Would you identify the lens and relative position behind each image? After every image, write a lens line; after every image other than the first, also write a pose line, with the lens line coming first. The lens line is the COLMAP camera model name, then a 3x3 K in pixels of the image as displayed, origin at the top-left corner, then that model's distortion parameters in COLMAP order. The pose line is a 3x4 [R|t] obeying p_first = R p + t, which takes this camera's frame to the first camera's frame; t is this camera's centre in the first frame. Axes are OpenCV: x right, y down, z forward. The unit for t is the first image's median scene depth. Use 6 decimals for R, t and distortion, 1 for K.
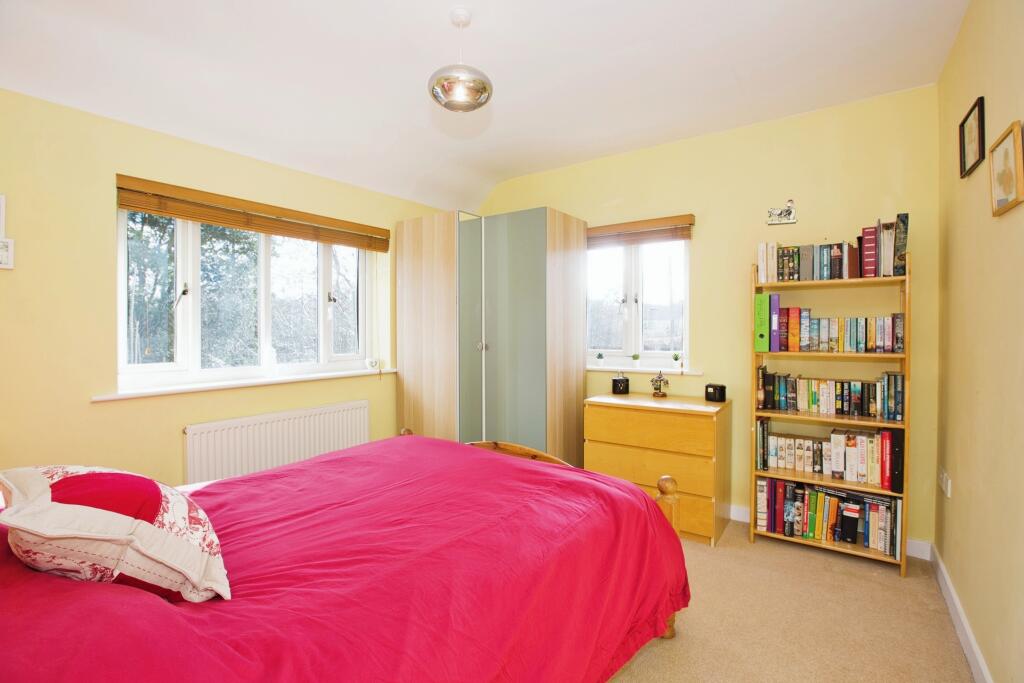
lens RADIAL K [[468.6, 0, 515.3], [0, 468.6, 330.6], [0, 0, 1]] dist [-0.050512, 0.021677]
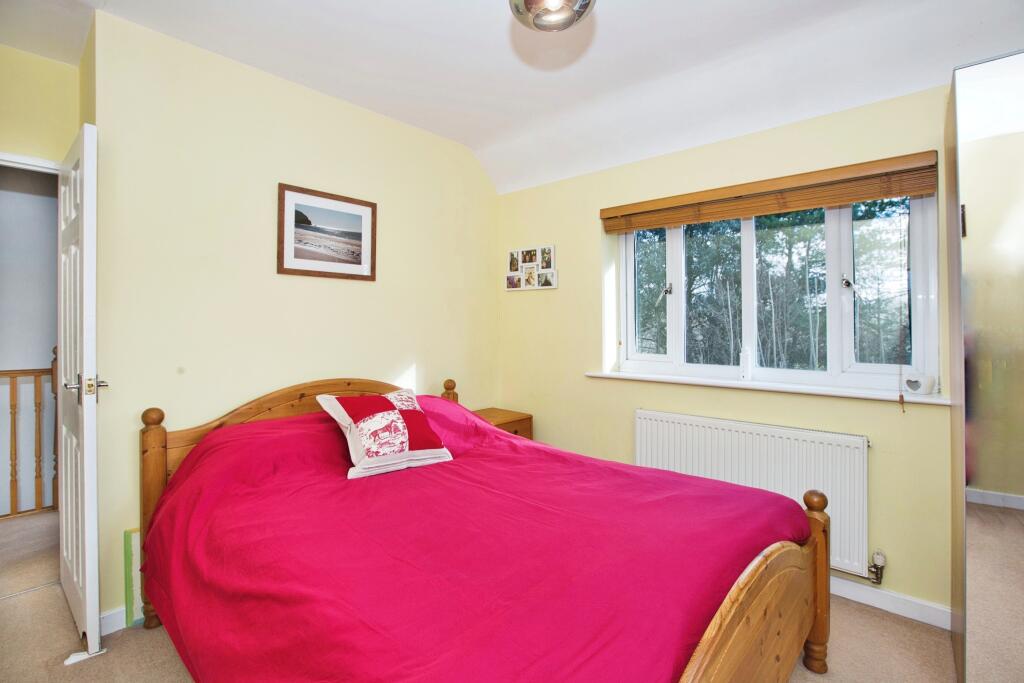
lens RADIAL K [[468.6, 0, 515.3], [0, 468.6, 330.6], [0, 0, 1]] dist [-0.050512, 0.021677]
pose [[-0.101564, 0.013477, -0.994738, 0.508088], [-0.007155, 0.999872, 0.014277, -0.004563], [0.994803, 0.008568, -0.101455, 0.866358]]
